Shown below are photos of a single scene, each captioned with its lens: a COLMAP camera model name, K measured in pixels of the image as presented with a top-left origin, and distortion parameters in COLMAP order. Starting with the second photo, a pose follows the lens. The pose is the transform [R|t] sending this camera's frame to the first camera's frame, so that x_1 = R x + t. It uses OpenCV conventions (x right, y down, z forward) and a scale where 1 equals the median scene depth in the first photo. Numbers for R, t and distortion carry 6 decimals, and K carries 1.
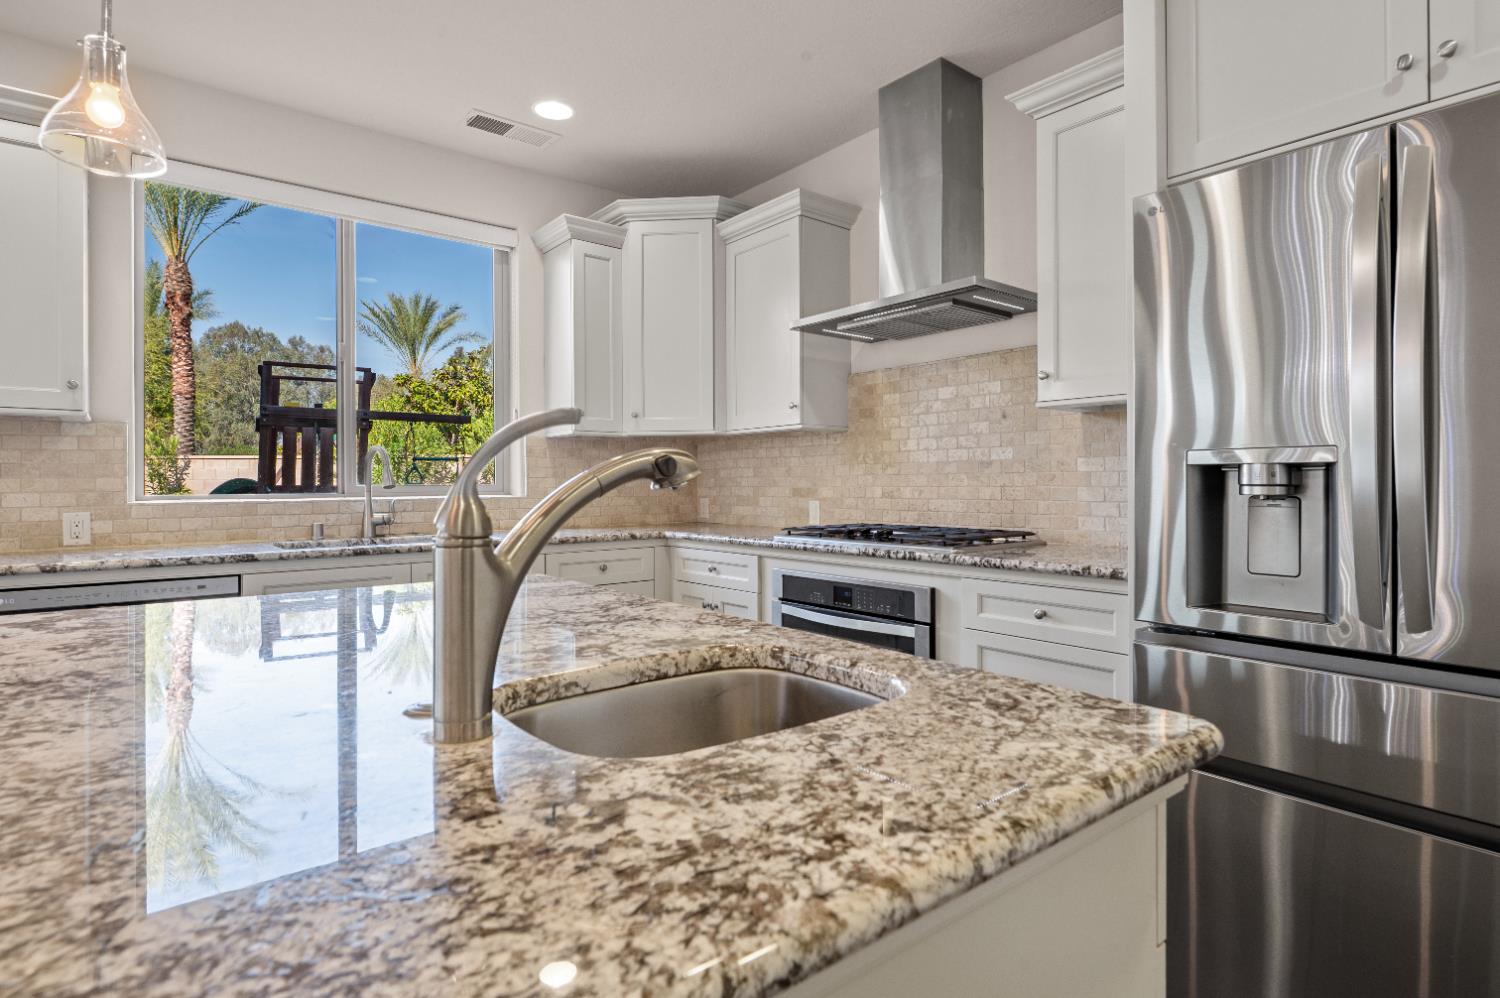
lens RADIAL K [[772.6, 0, 746.5], [0, 772.6, 482.5], [0, 0, 1]] dist [-0.003975, -0.001012]
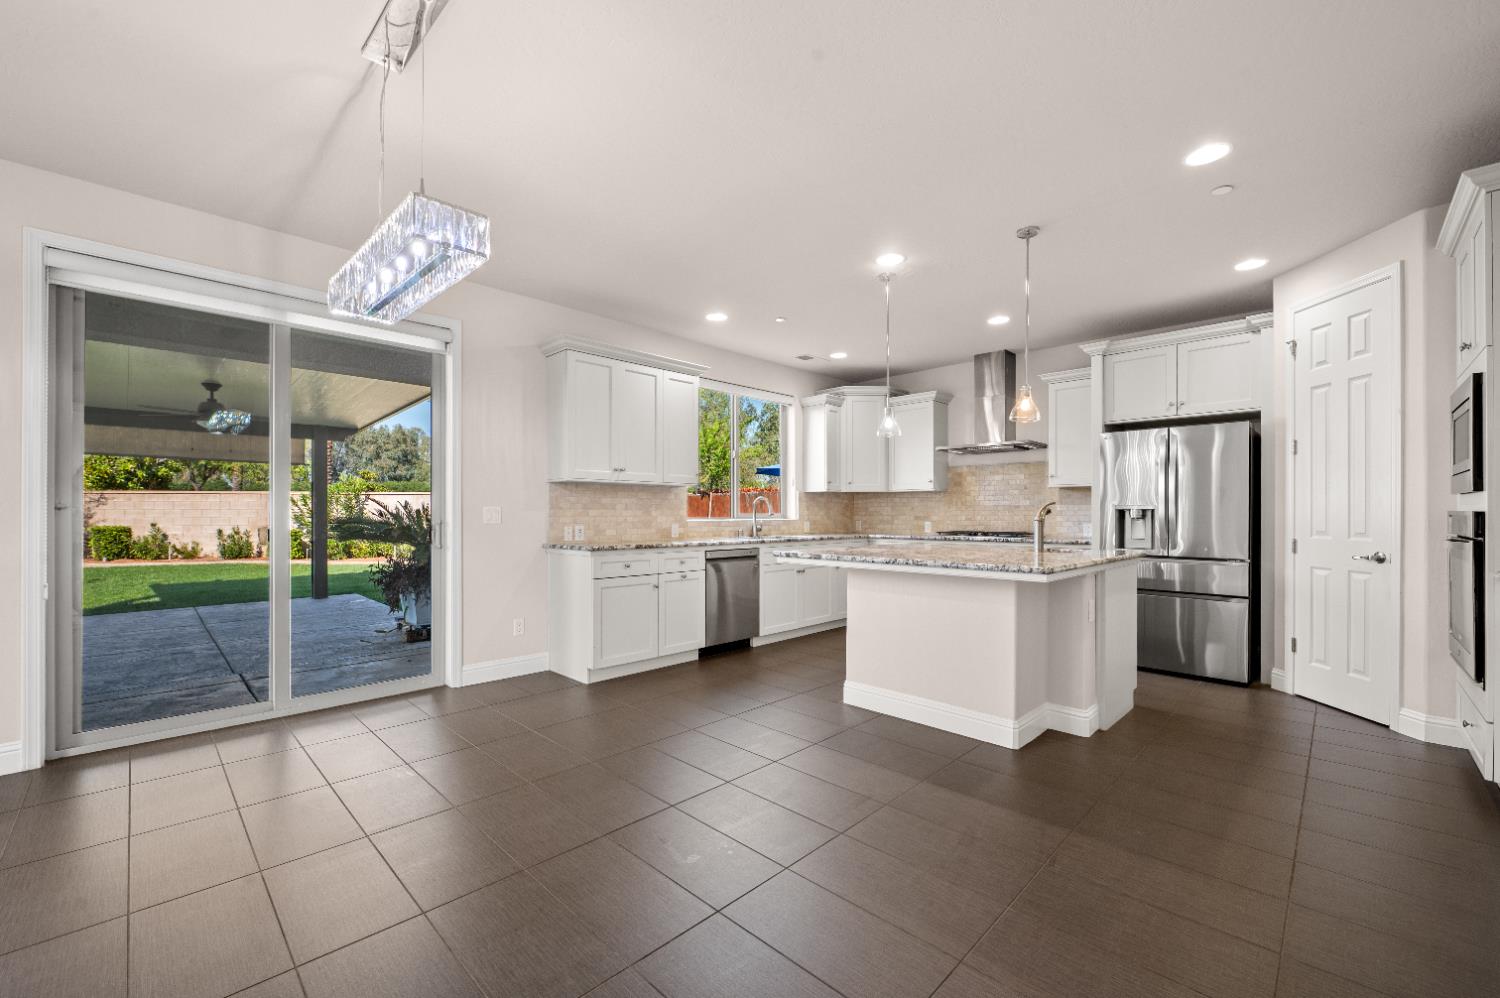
lens RADIAL K [[604.9, 0, 755.1], [0, 604.9, 513.2], [0, 0, 1]] dist [-0.003189, -0.000566]
pose [[0.993328, 0.005220, 0.115209, -0.720015], [-0.005171, 0.999986, -0.000718, 0.003075], [-0.115211, 0.000117, 0.993341, -0.814613]]
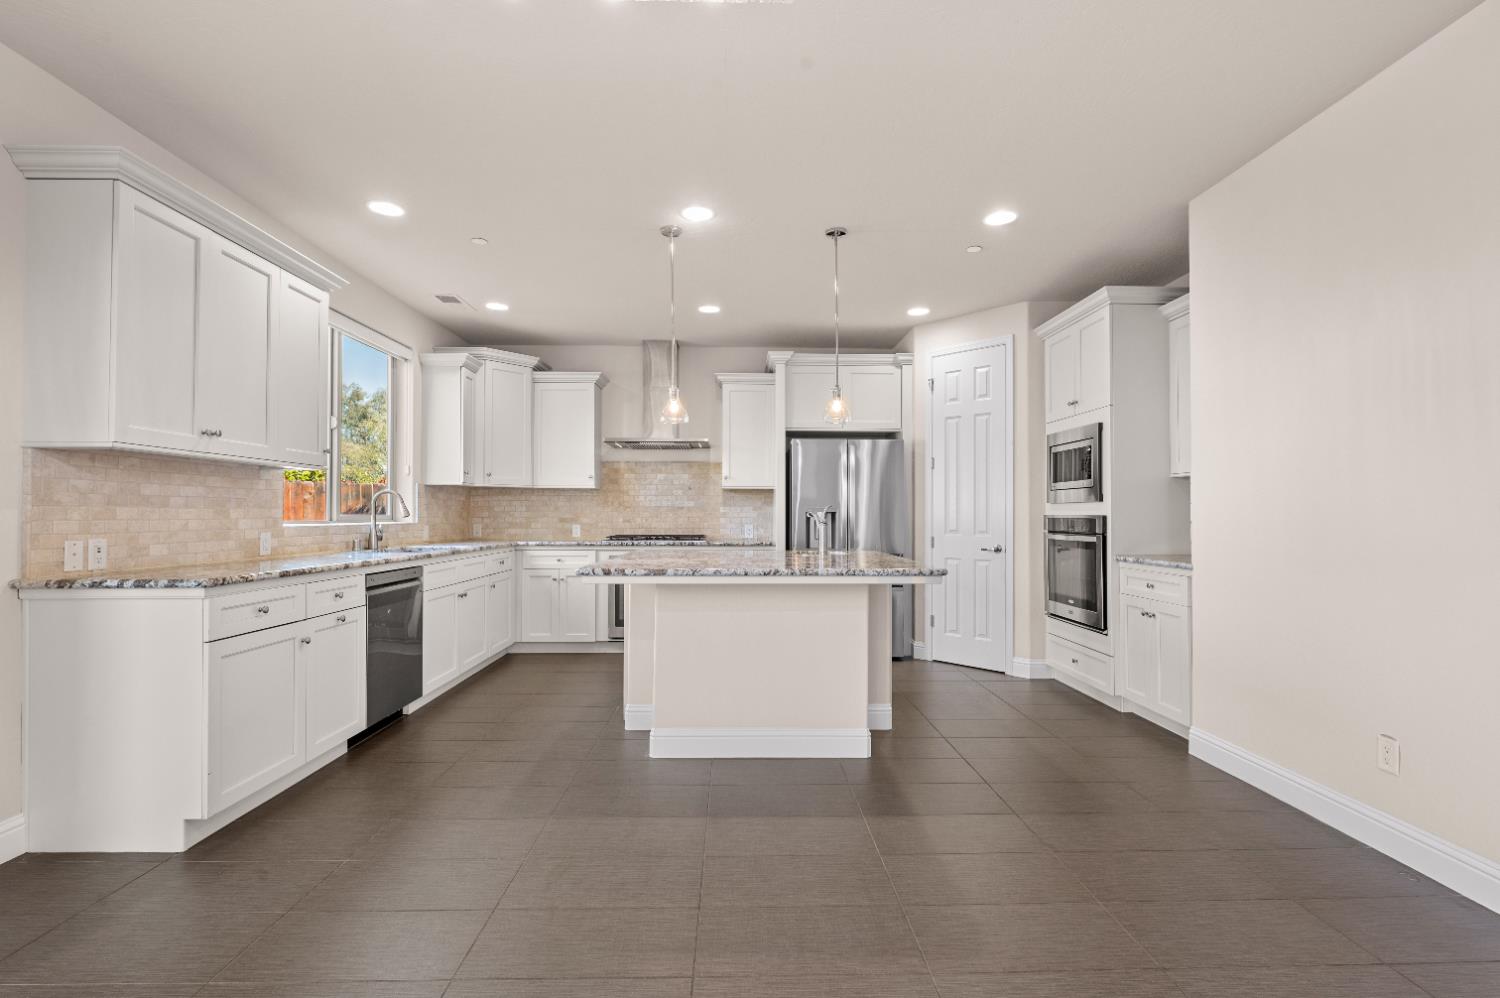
lens RADIAL K [[675.8, 0, 750.0], [0, 675.8, 506.0], [0, 0, 1]] dist [0.001930, -0.000146]
pose [[0.615569, 0.017451, 0.787890, -1.126863], [-0.006643, 0.999834, -0.016955, 0.003791], [-0.788055, 0.005203, 0.615582, -0.431009]]
